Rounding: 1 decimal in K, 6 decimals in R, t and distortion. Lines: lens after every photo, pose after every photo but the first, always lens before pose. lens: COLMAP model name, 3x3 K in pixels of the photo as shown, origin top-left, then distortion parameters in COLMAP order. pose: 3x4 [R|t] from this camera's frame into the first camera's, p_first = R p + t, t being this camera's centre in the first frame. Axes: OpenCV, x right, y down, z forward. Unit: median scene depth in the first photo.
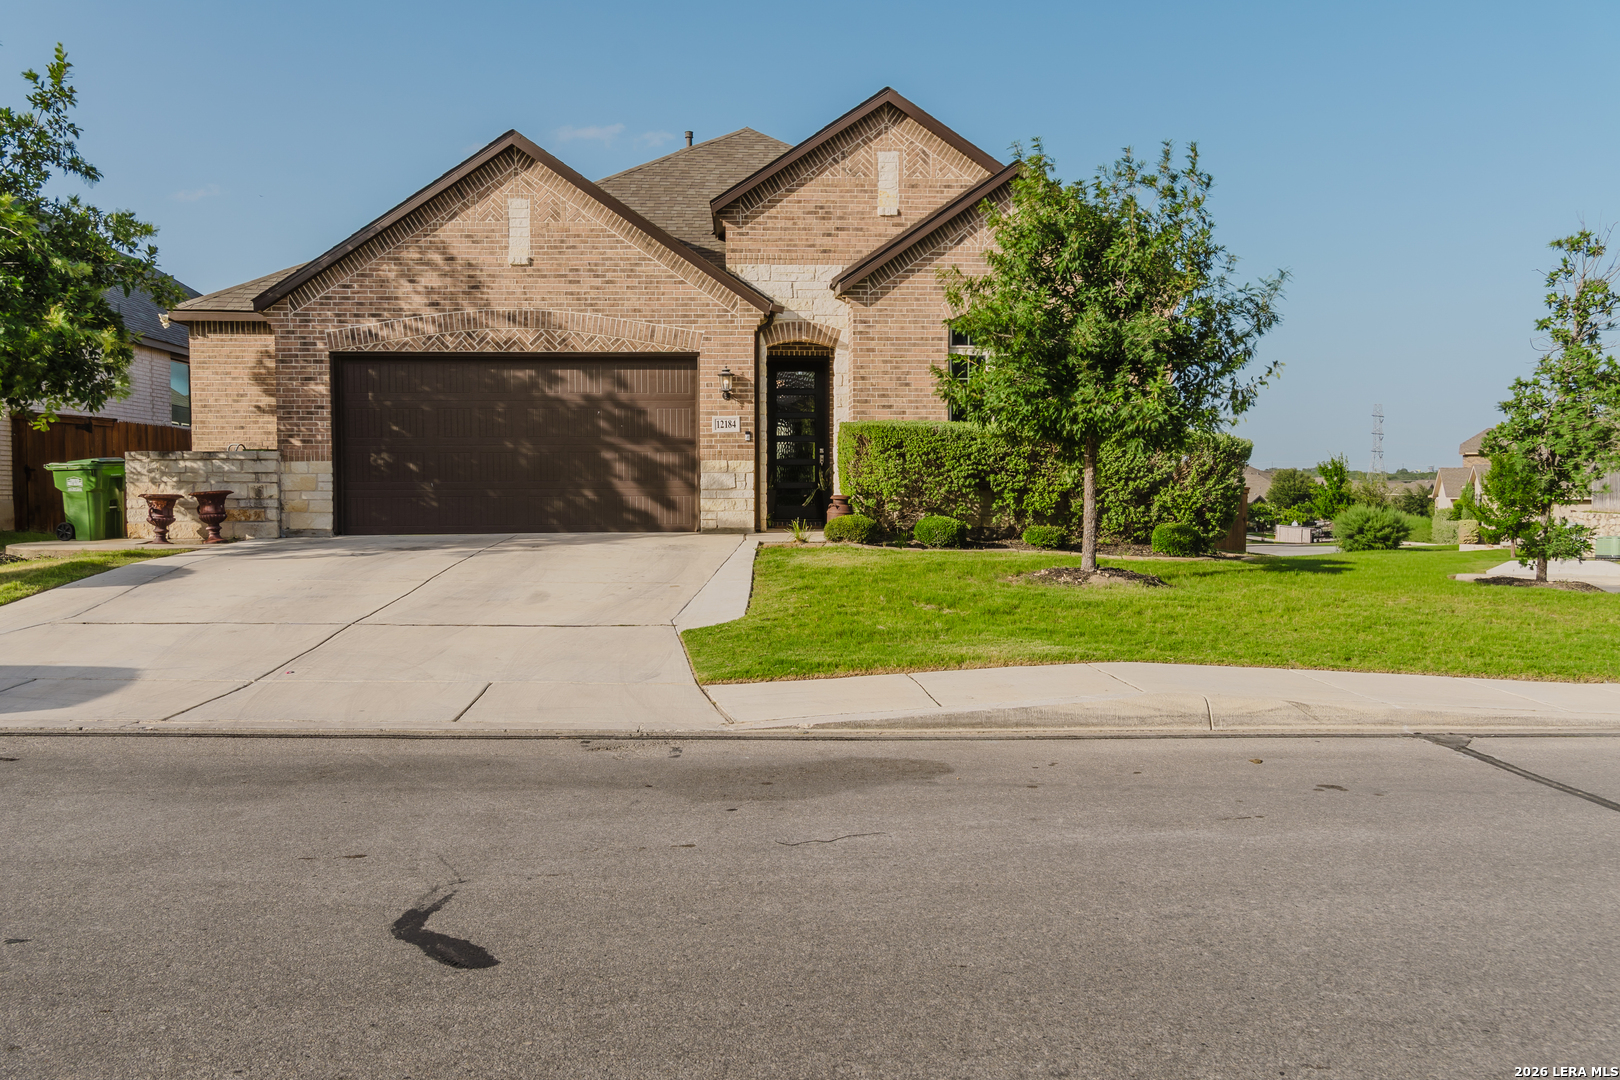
lens RADIAL K [[1288.3, 0, 811.0], [0, 1288.3, 524.8], [0, 0, 1]] dist [-0.028345, 0.002976]
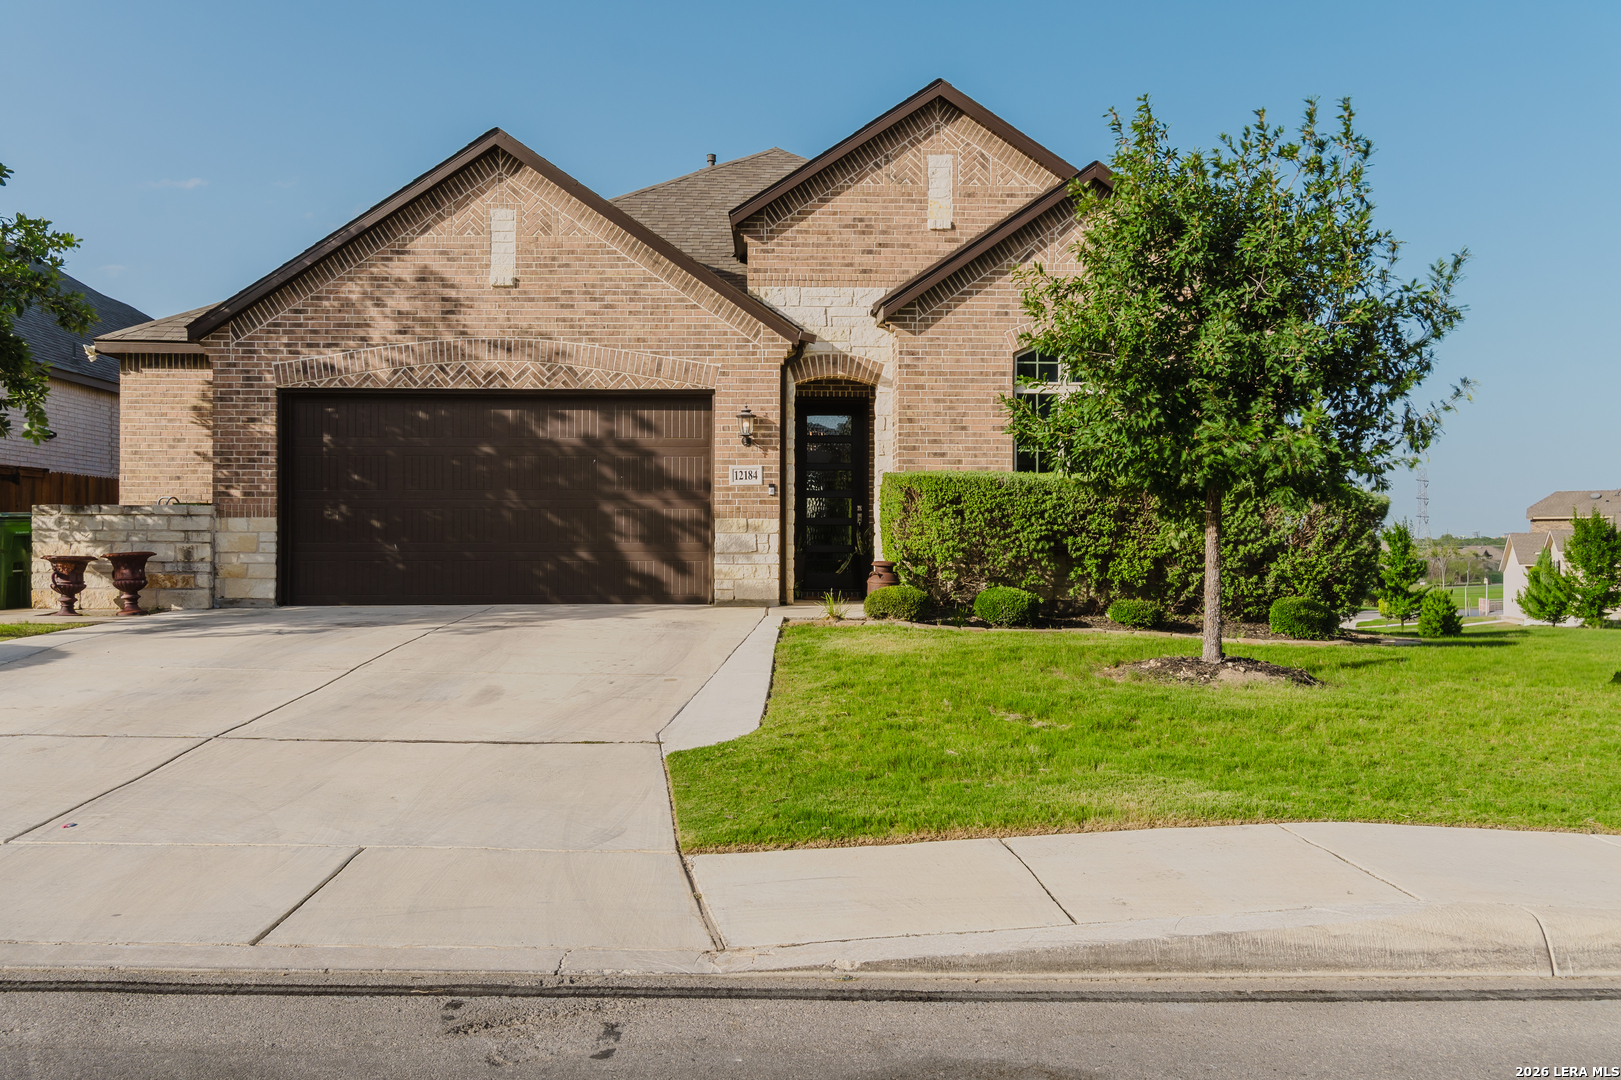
lens RADIAL K [[1289.1, 0, 809.5], [0, 1289.1, 511.5], [0, 0, 1]] dist [-0.028345, 0.002976]
pose [[0.999643, 0.003242, -0.026506, -0.002565], [-0.004826, 0.998192, -0.059908, -0.004896], [0.026264, 0.060014, 0.997852, 0.172333]]
